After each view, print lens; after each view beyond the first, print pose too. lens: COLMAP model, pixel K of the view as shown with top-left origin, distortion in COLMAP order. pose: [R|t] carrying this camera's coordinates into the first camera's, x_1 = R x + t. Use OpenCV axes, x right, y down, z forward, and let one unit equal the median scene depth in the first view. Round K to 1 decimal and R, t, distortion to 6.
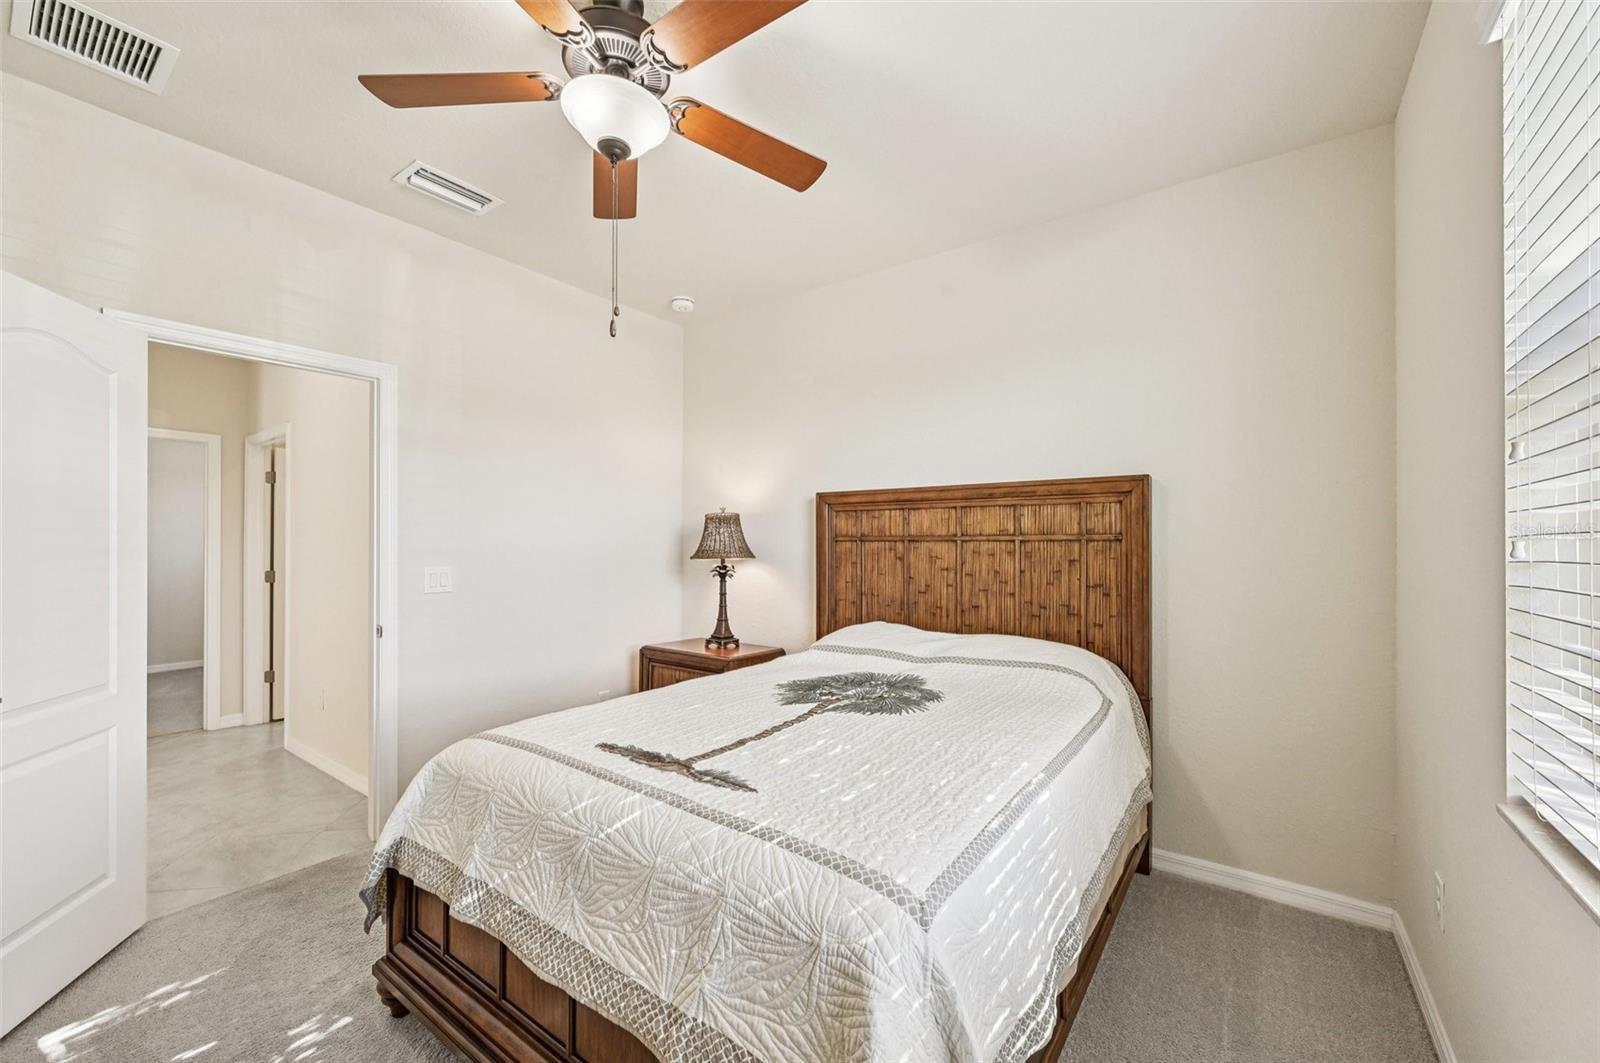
lens RADIAL K [[631.2, 0, 796.9], [0, 631.2, 530.9], [0, 0, 1]] dist [0.000934, 0.000686]
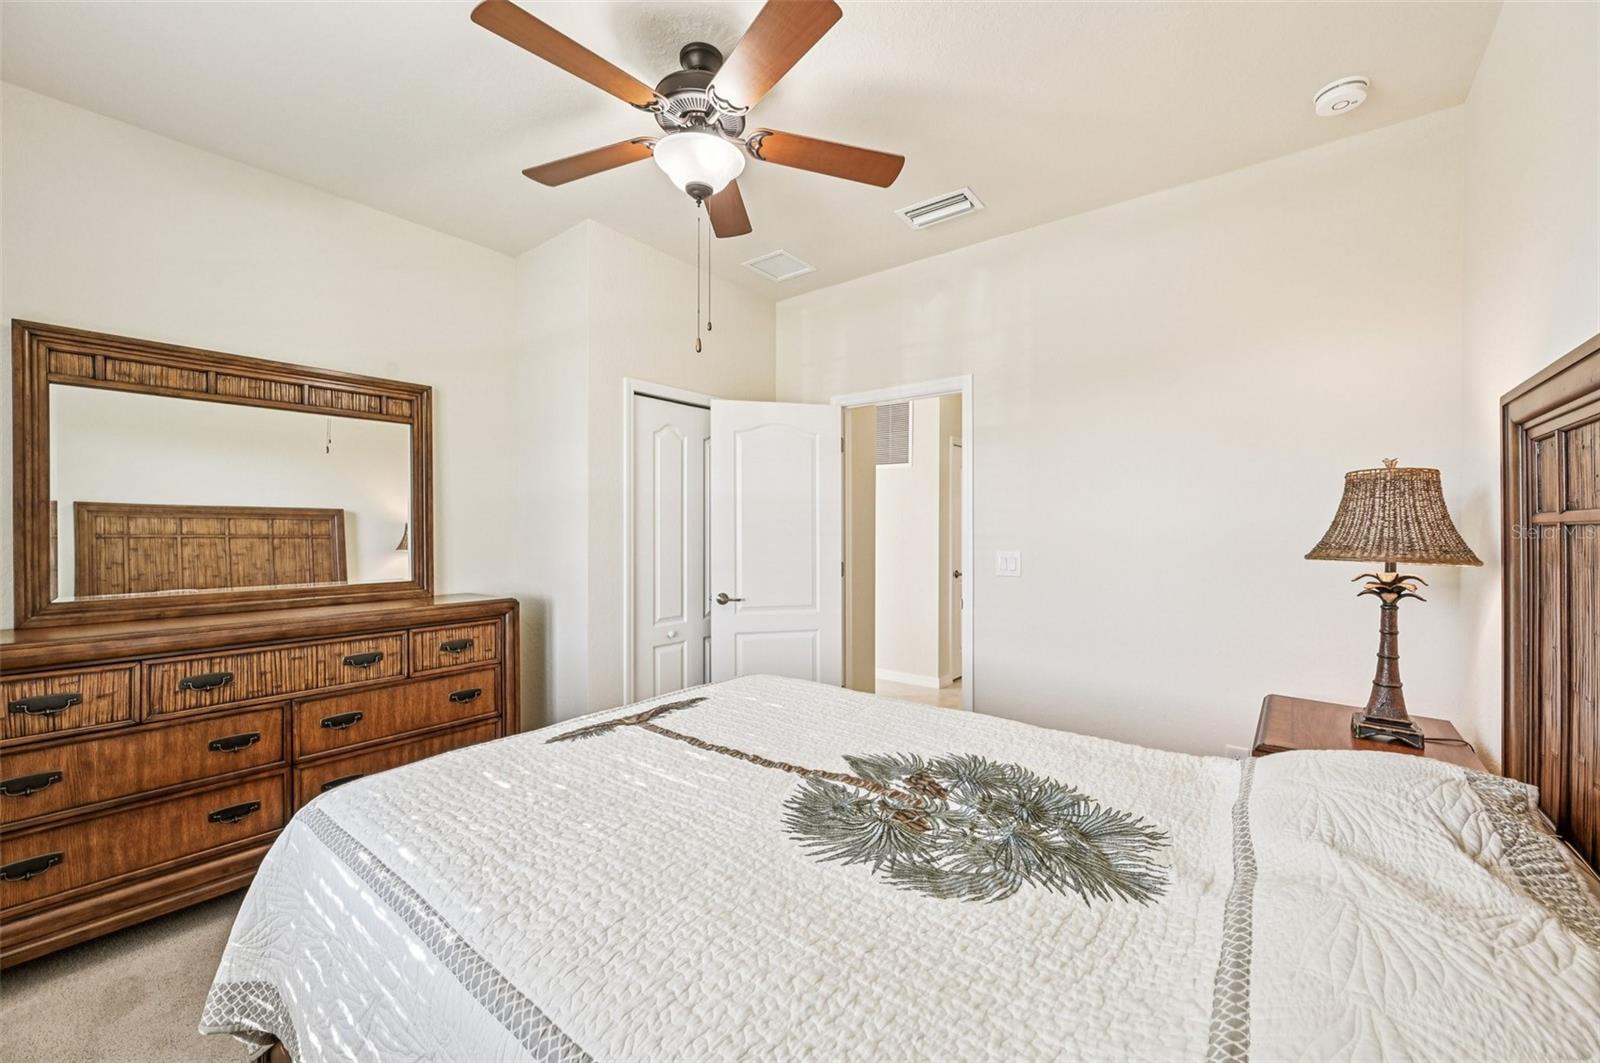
lens RADIAL K [[631.2, 0, 812.5], [0, 631.2, 530.2], [0, 0, 1]] dist [0.000934, 0.000686]
pose [[-0.037308, 0.007509, -0.999276, 0.485459], [0.024282, 0.999683, 0.006606, 0.007095], [0.999009, -0.024018, -0.037478, 0.688329]]
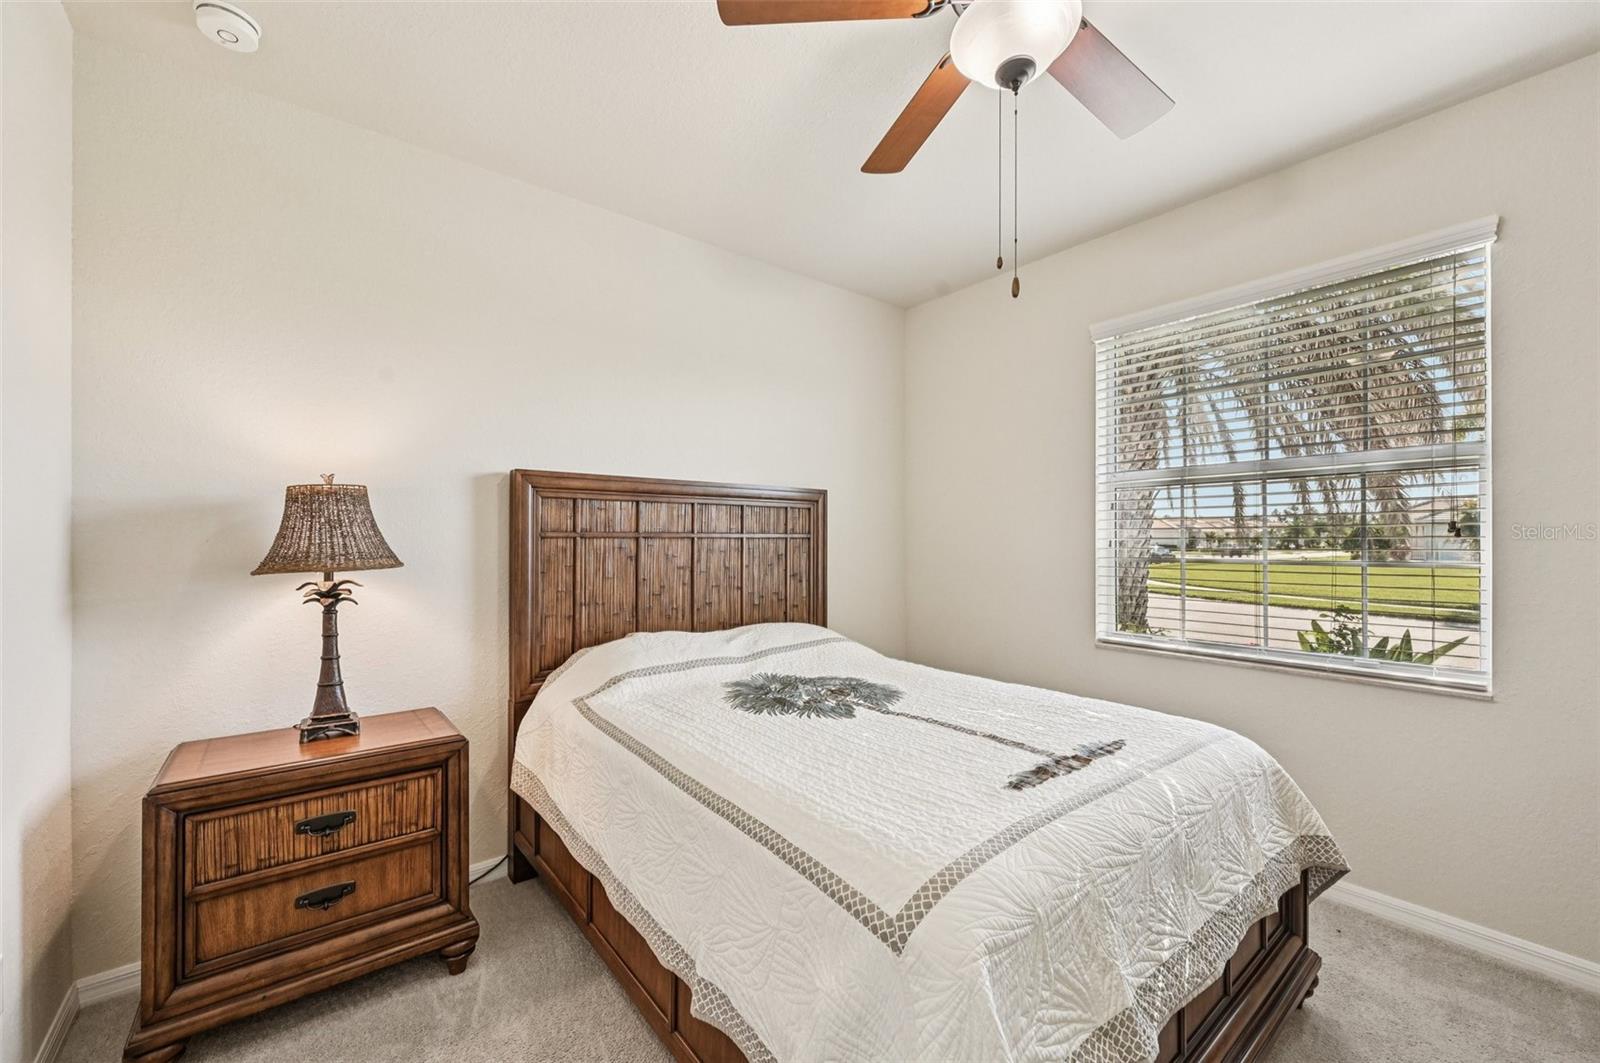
lens RADIAL K [[631.2, 0, 806.9], [0, 631.2, 540.9], [0, 0, 1]] dist [0.000934, 0.000686]
pose [[0.262057, -0.004419, 0.965042, -0.643673], [-0.022521, 0.999689, 0.010693, 0.005792], [-0.964790, -0.024535, 0.261876, 0.573027]]
